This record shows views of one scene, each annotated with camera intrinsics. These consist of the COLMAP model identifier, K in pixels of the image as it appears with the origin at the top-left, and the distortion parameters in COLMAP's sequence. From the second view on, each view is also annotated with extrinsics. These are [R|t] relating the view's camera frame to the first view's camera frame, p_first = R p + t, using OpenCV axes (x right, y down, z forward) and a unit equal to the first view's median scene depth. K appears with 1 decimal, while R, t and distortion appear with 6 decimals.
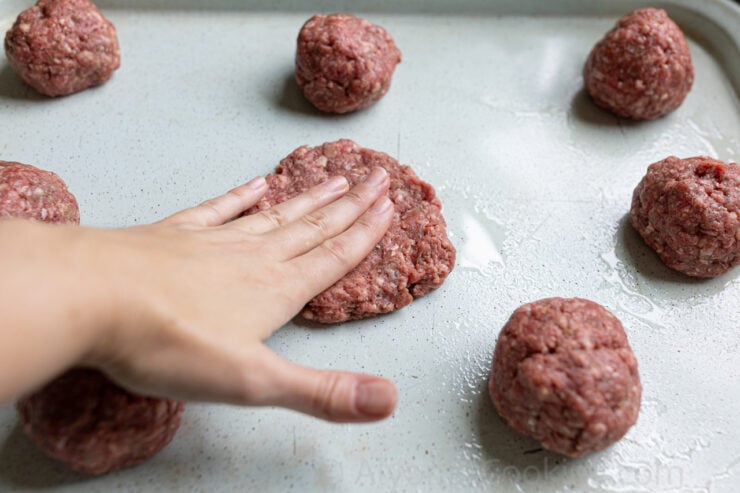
lens RADIAL K [[673.1, 0, 370.0], [0, 673.1, 246.5], [0, 0, 1]] dist [0.011970, 0.006275]
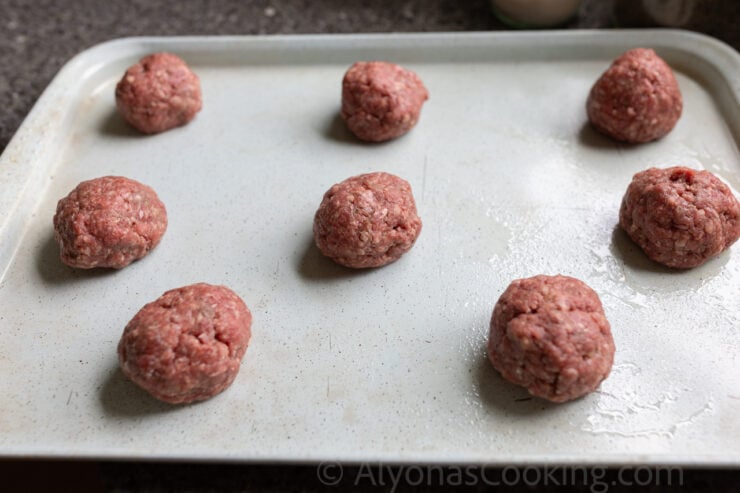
lens RADIAL K [[673.1, 0, 370.0], [0, 673.1, 246.5], [0, 0, 1]] dist [0.011970, 0.006275]
pose [[0.994782, -0.001746, -0.102008, 0.079217], [-0.008001, 0.995439, -0.095062, 0.126854], [0.101709, 0.095382, 0.990231, -0.214698]]
